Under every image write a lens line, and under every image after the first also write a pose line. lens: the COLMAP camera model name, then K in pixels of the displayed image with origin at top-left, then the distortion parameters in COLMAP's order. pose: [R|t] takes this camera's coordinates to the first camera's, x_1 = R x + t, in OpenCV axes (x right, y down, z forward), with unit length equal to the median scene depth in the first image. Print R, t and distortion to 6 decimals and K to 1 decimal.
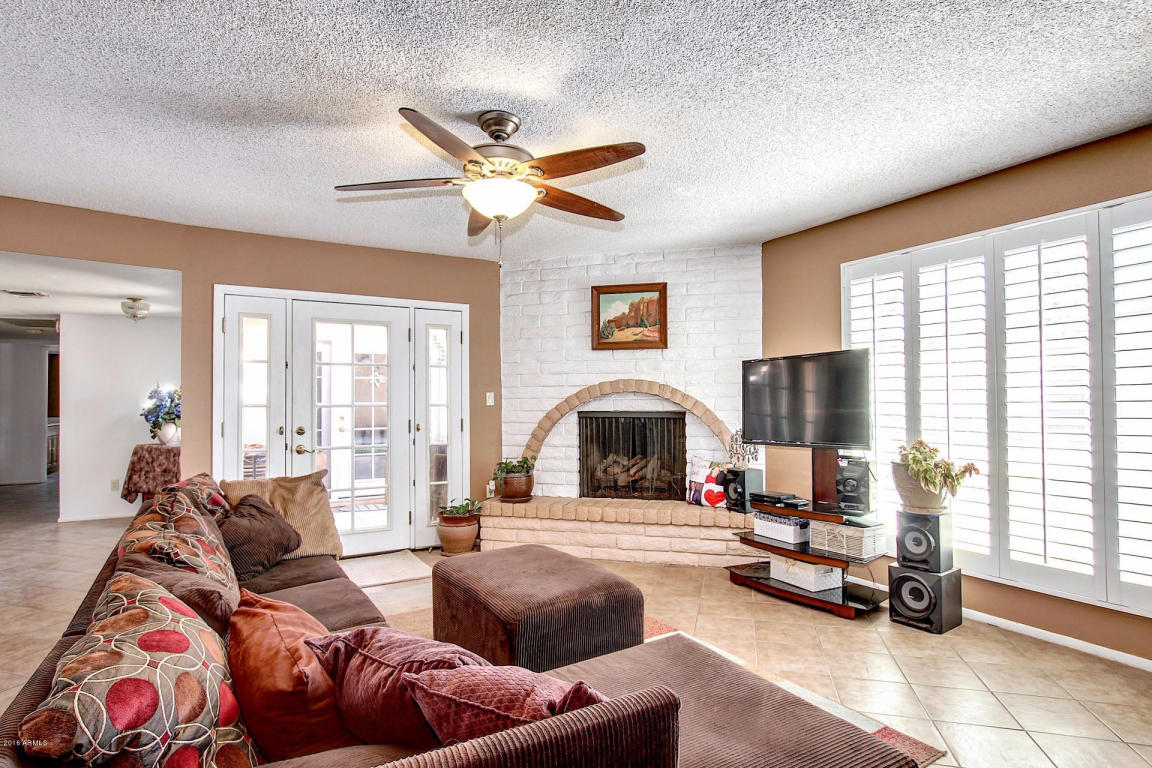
lens RADIAL K [[604.3, 0, 576.0], [0, 604.3, 384.0], [0, 0, 1]] dist [-0.001184, -0.000025]
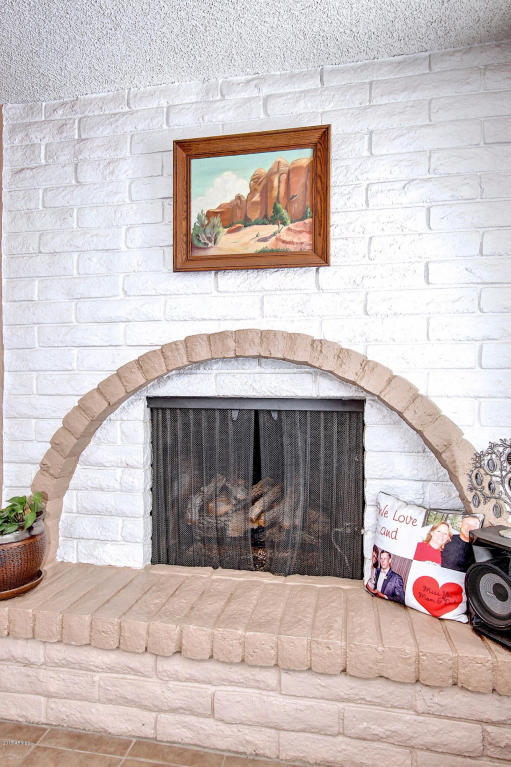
lens RADIAL K [[450.9, 0, 255.5], [0, 450.9, 383.5], [0, 0, 1]] dist [0.000412, 0.000009]
pose [[0.997028, 0.007472, 0.076678, 0.065748], [-0.009203, 0.999710, 0.022241, 0.025836], [-0.076490, -0.022880, 0.996808, 0.634056]]
